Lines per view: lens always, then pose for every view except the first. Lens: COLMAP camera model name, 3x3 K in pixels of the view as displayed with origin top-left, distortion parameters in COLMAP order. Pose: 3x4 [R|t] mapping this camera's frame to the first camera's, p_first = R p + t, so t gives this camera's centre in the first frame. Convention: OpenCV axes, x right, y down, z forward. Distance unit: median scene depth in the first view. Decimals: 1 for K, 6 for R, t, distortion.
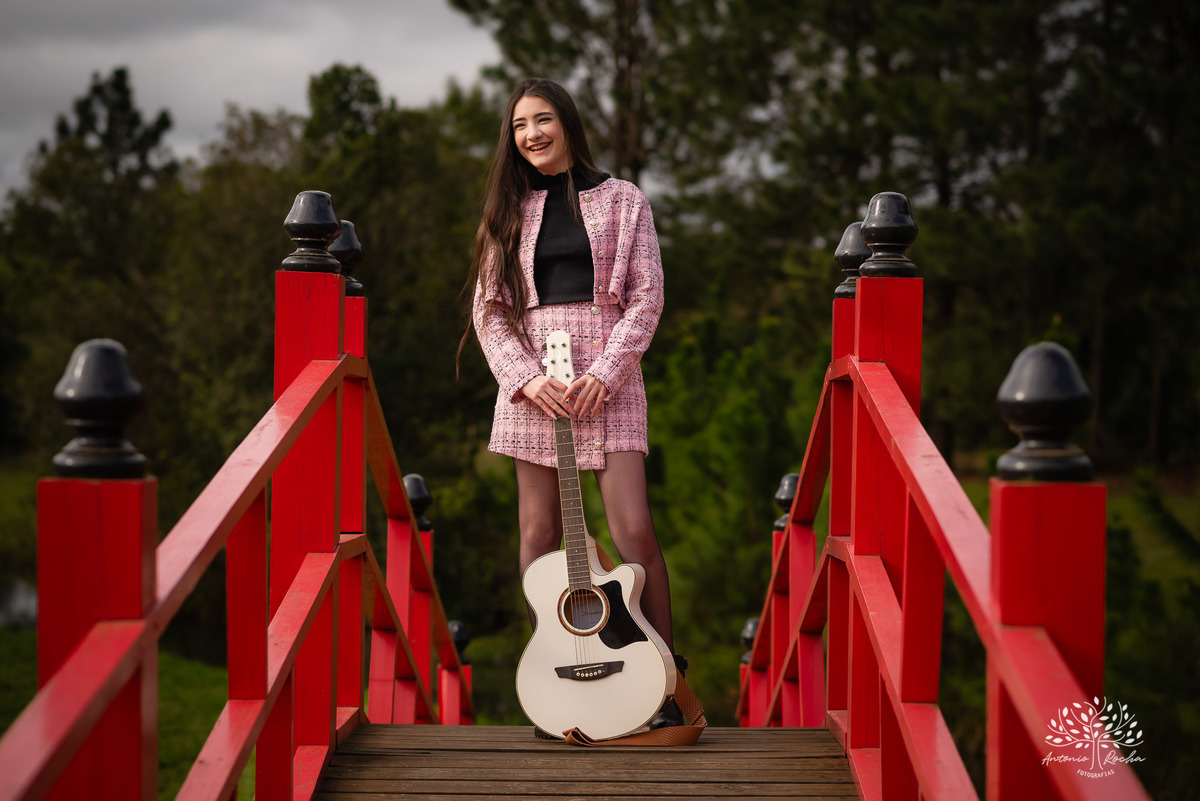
lens RADIAL K [[2856.4, 0, 600.0], [0, 2856.4, 400.5], [0, 0, 1]] dist [-0.020875, 0.142250]
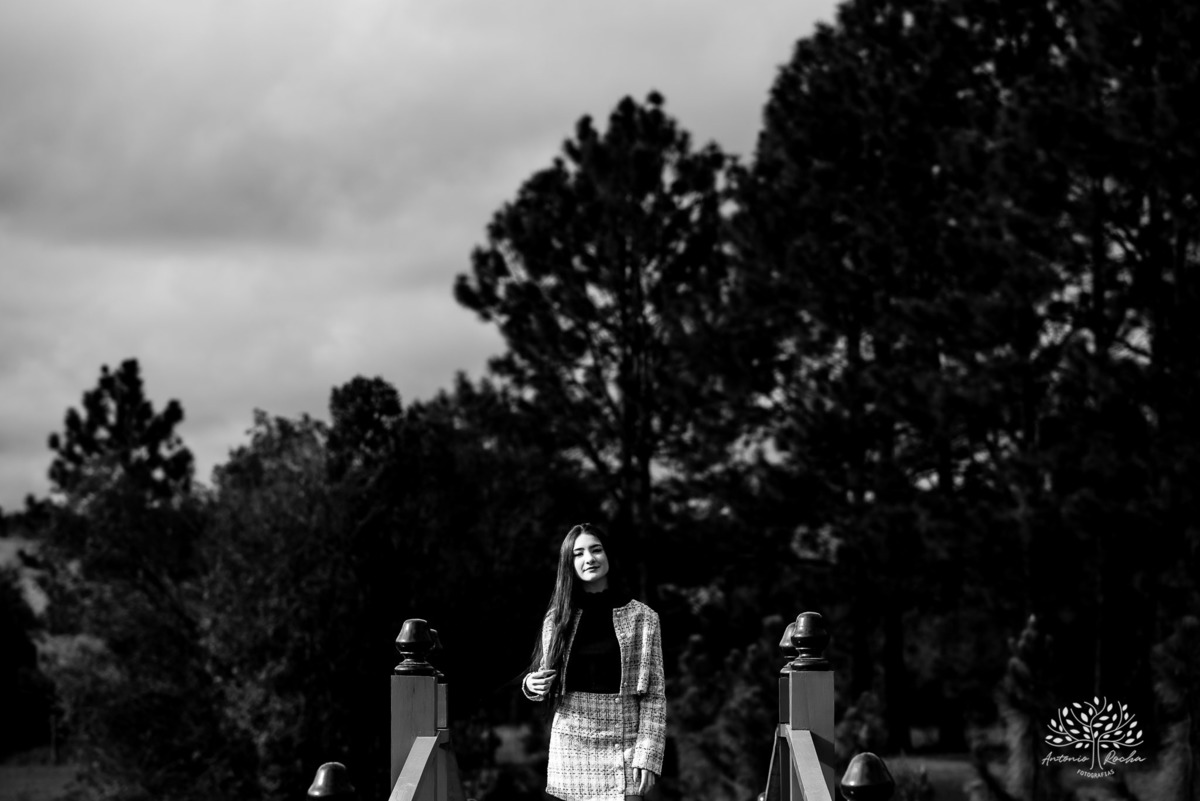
lens RADIAL K [[3012.0, 0, 600.0], [0, 3012.0, 400.5], [0, 0, 1]] dist [0.075698, -1.252964]
pose [[0.999749, -0.022314, -0.002080, -0.000631], [0.022044, 0.995869, -0.088087, -0.011441], [0.004037, 0.088019, 0.996111, -0.129964]]
